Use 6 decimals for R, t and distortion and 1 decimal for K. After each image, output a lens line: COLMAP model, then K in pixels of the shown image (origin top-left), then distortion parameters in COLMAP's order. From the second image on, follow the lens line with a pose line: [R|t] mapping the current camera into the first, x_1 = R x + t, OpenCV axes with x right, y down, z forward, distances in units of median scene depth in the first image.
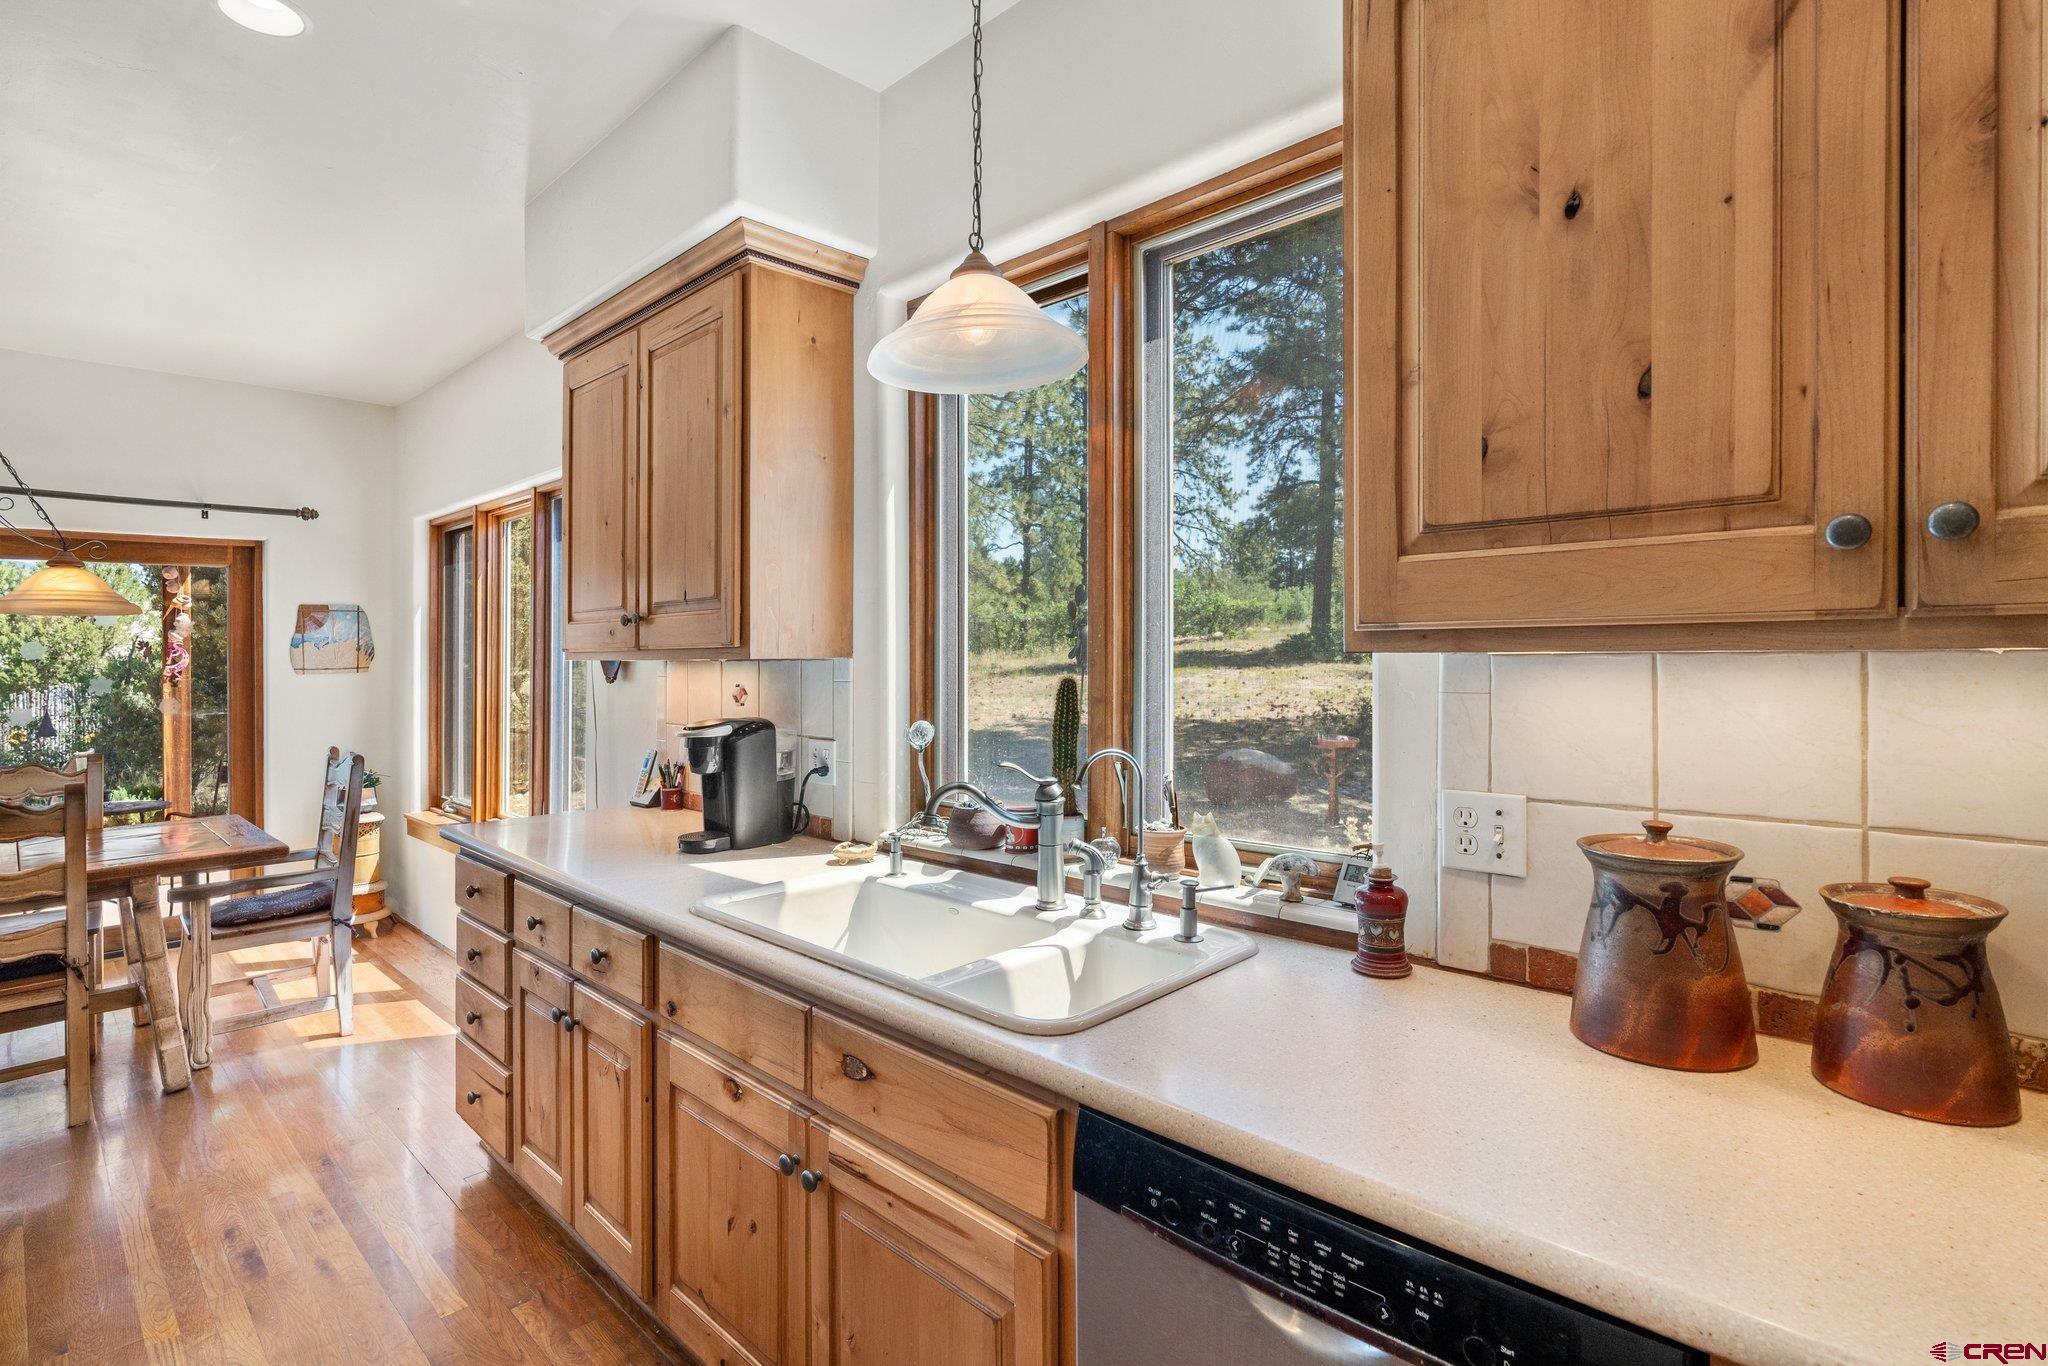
lens RADIAL K [[1017.2, 0, 930.7], [0, 1017.2, 678.0], [0, 0, 1]] dist [-0.000539, 0.000179]
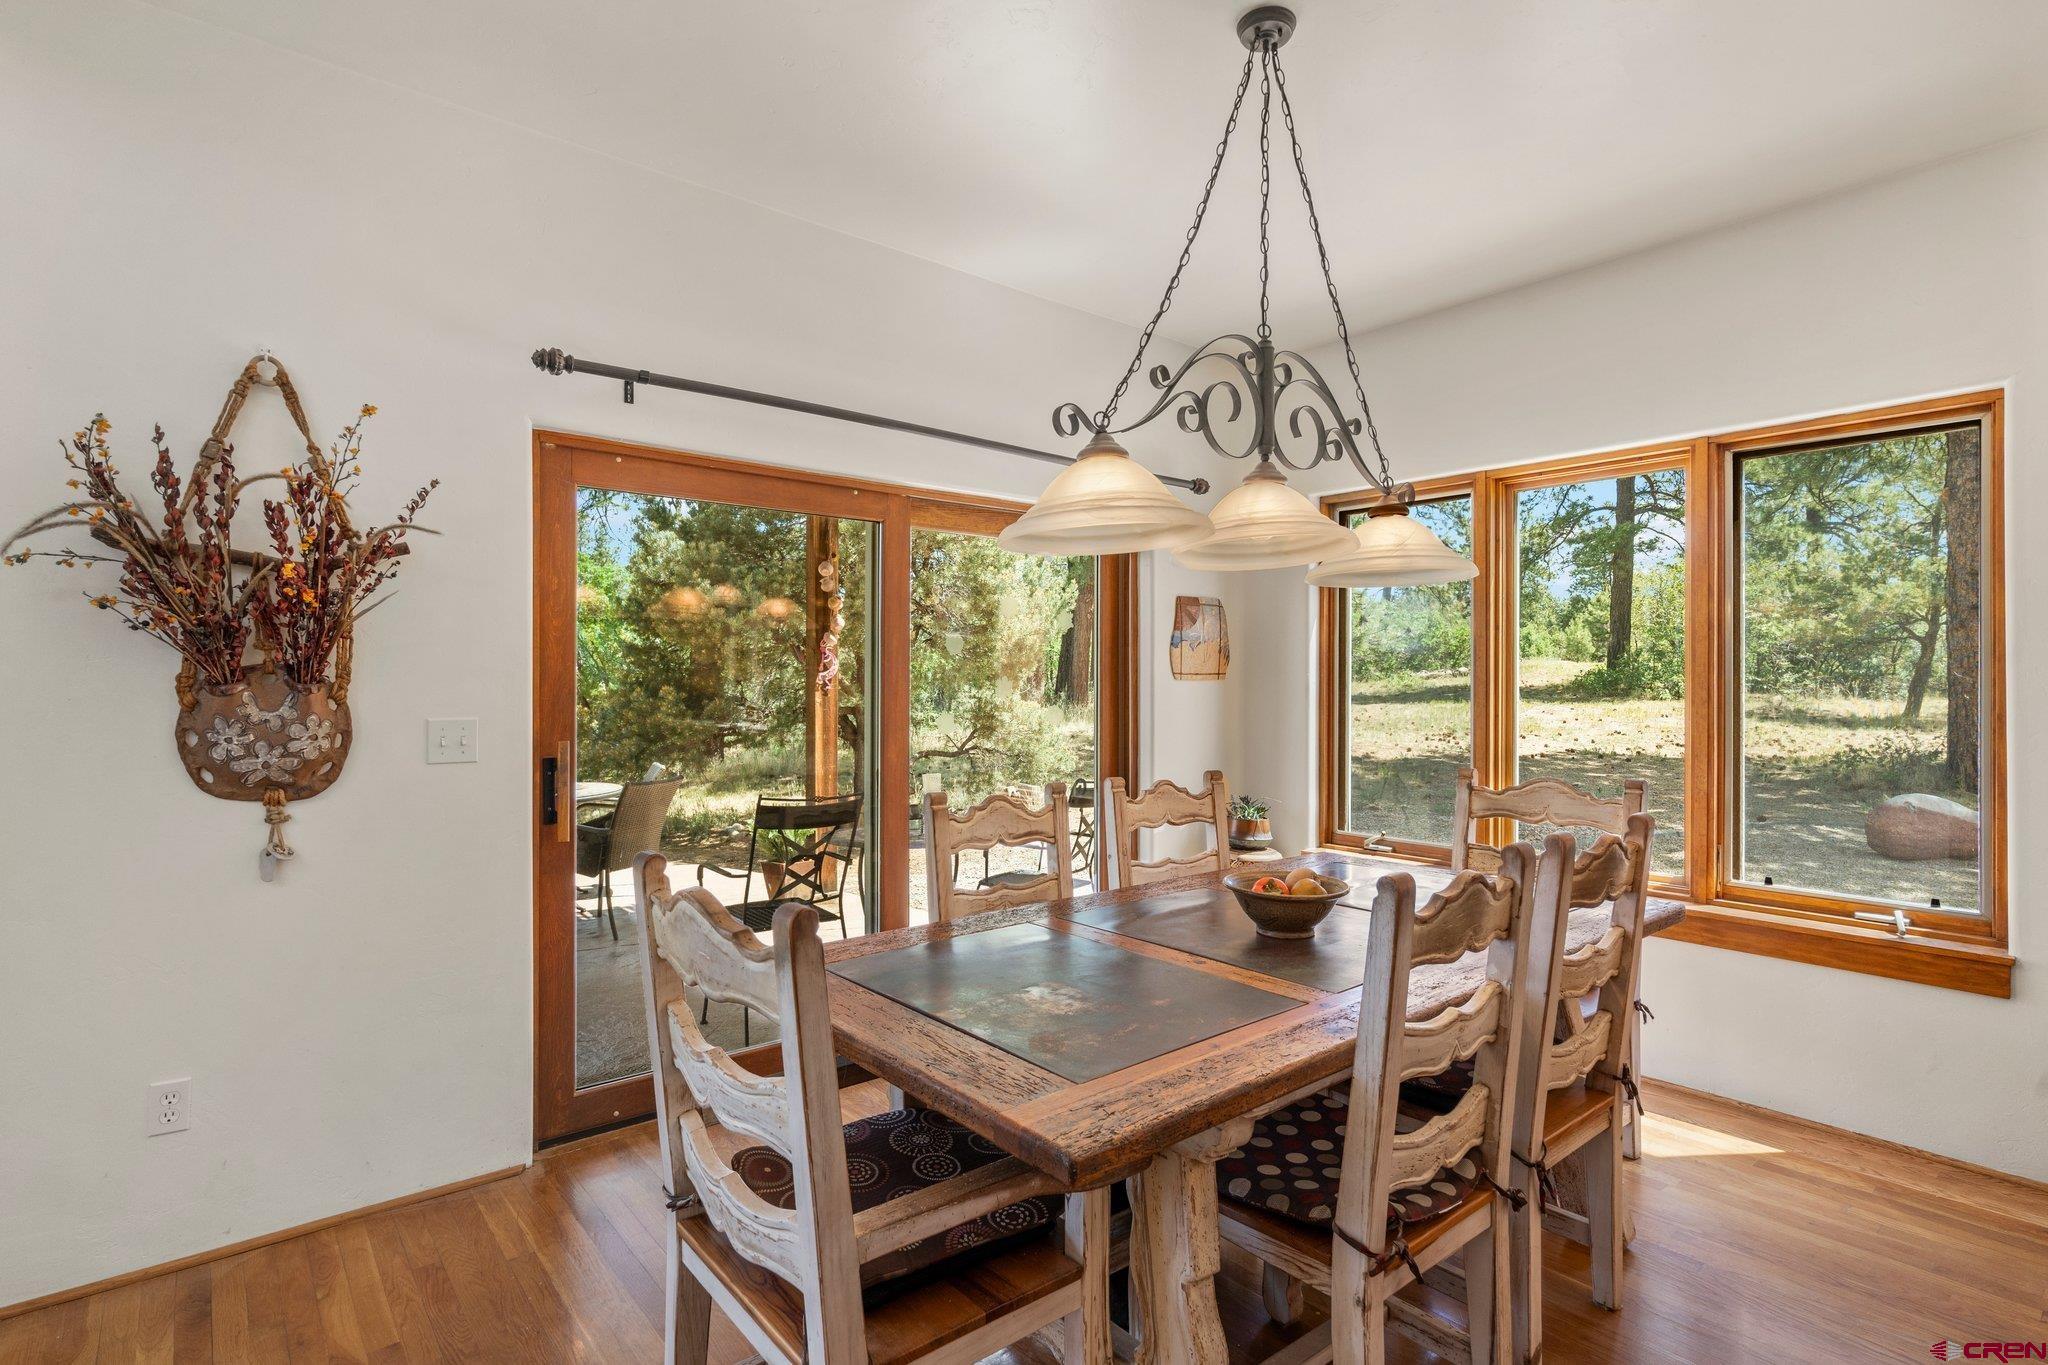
lens RADIAL K [[1021.1, 0, 1024.0], [0, 1021.1, 682.5], [0, 0, 1]] dist [-0.001151, -0.000140]
pose [[0.996989, 0.017334, -0.075582, -1.198885], [-0.019335, 0.999479, -0.025826, 0.039354], [0.075095, 0.027209, 0.996805, 0.284121]]
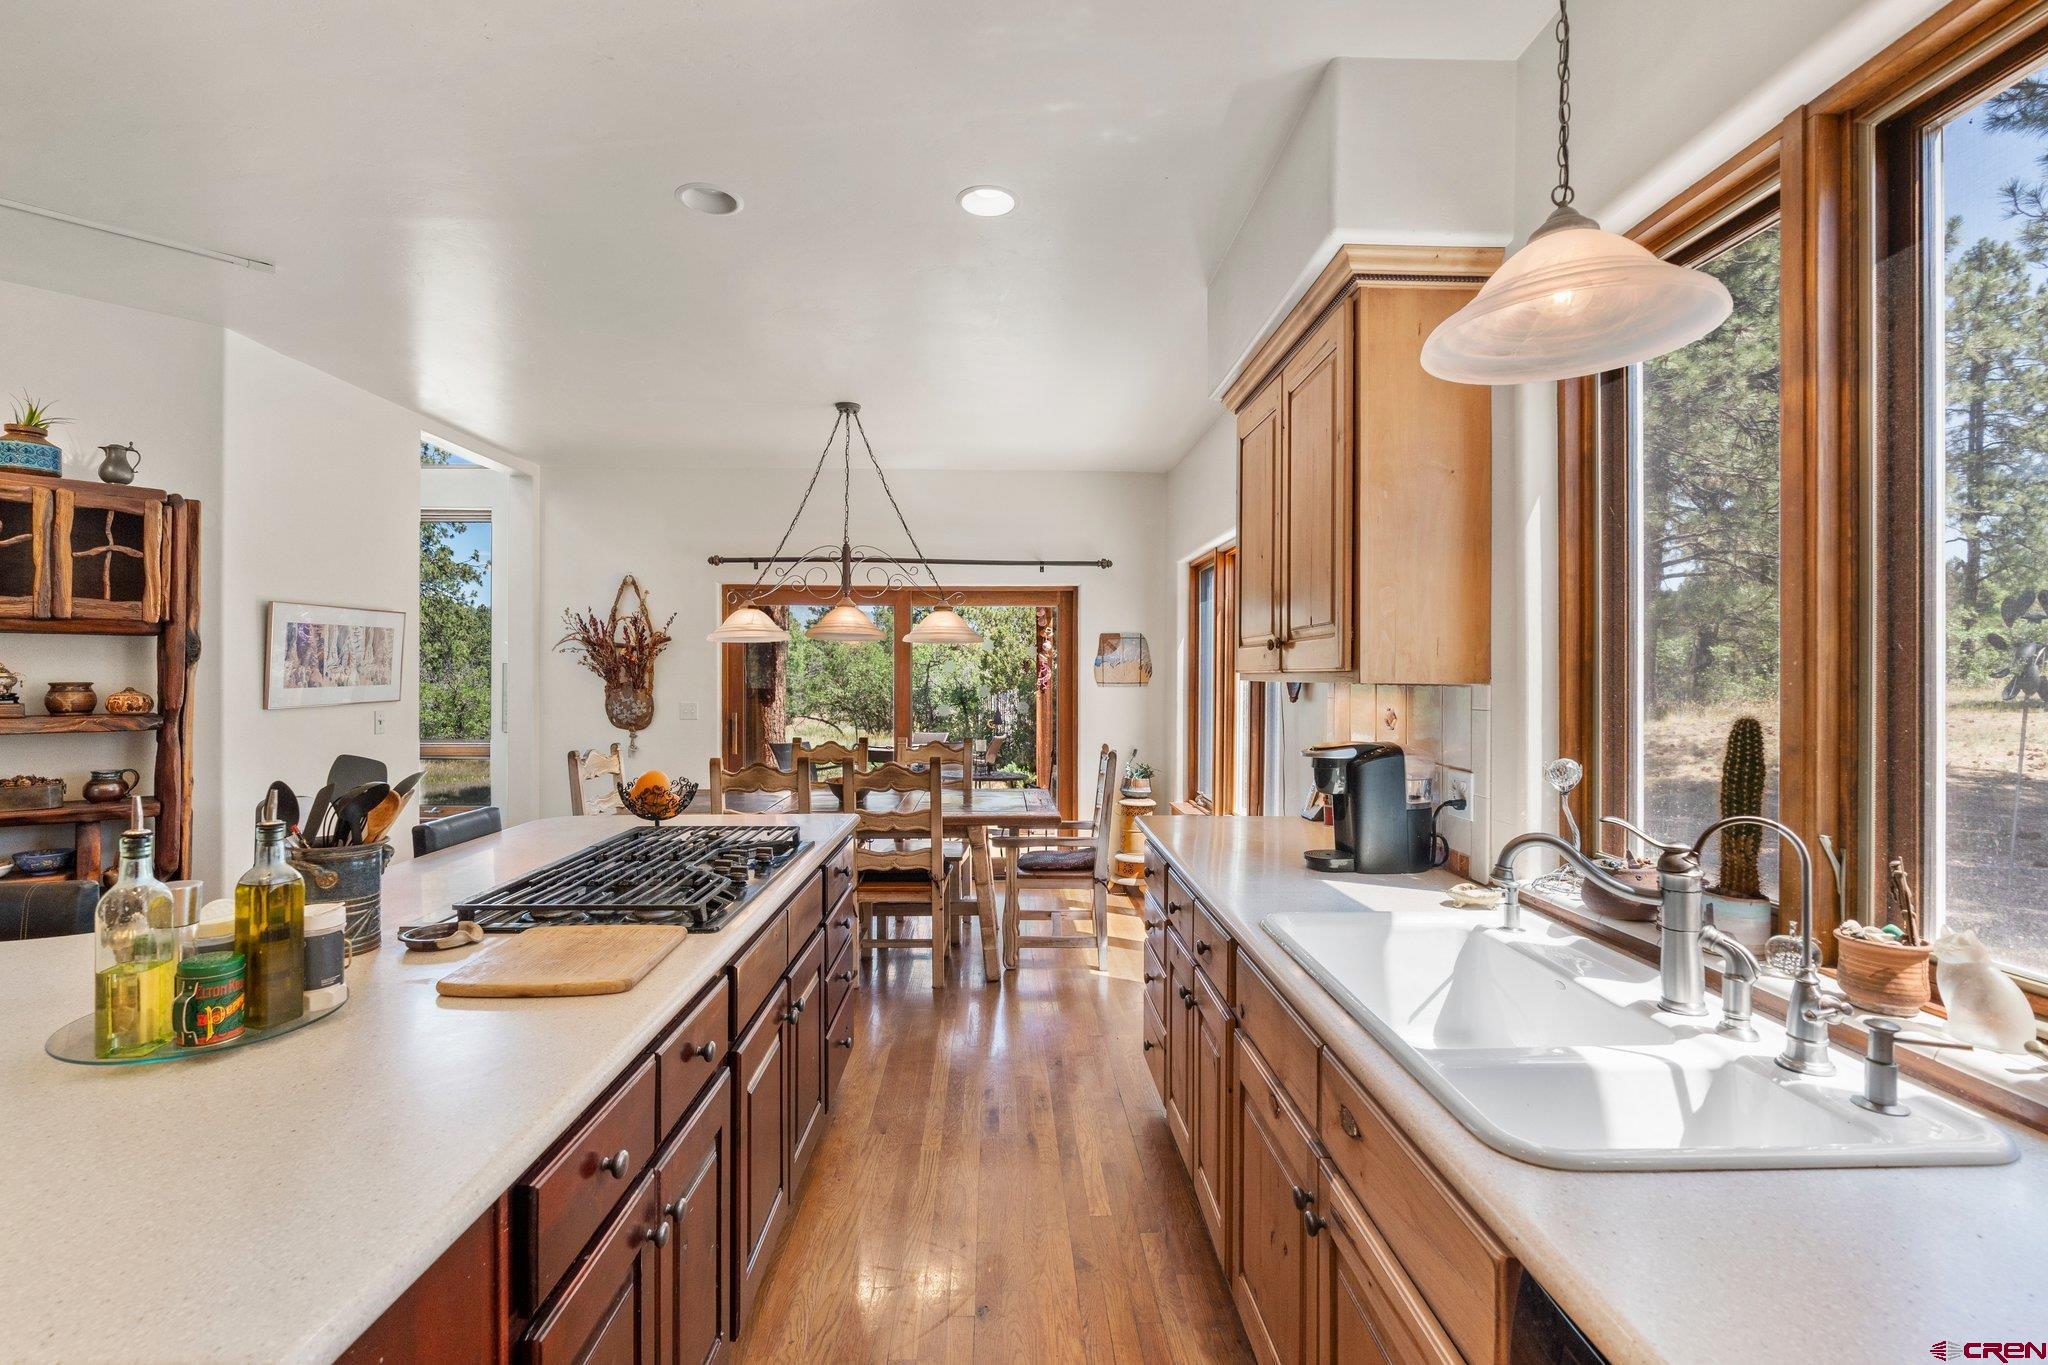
lens RADIAL K [[915.3, 0, 1024.0], [0, 915.3, 682.5], [0, 0, 1]] dist [-0.011810, 0.007157]
pose [[0.740424, 0.022349, -0.671768, 0.171541], [-0.031588, 0.999500, -0.001564, -0.007279], [0.671397, 0.022377, 0.740760, 0.111455]]
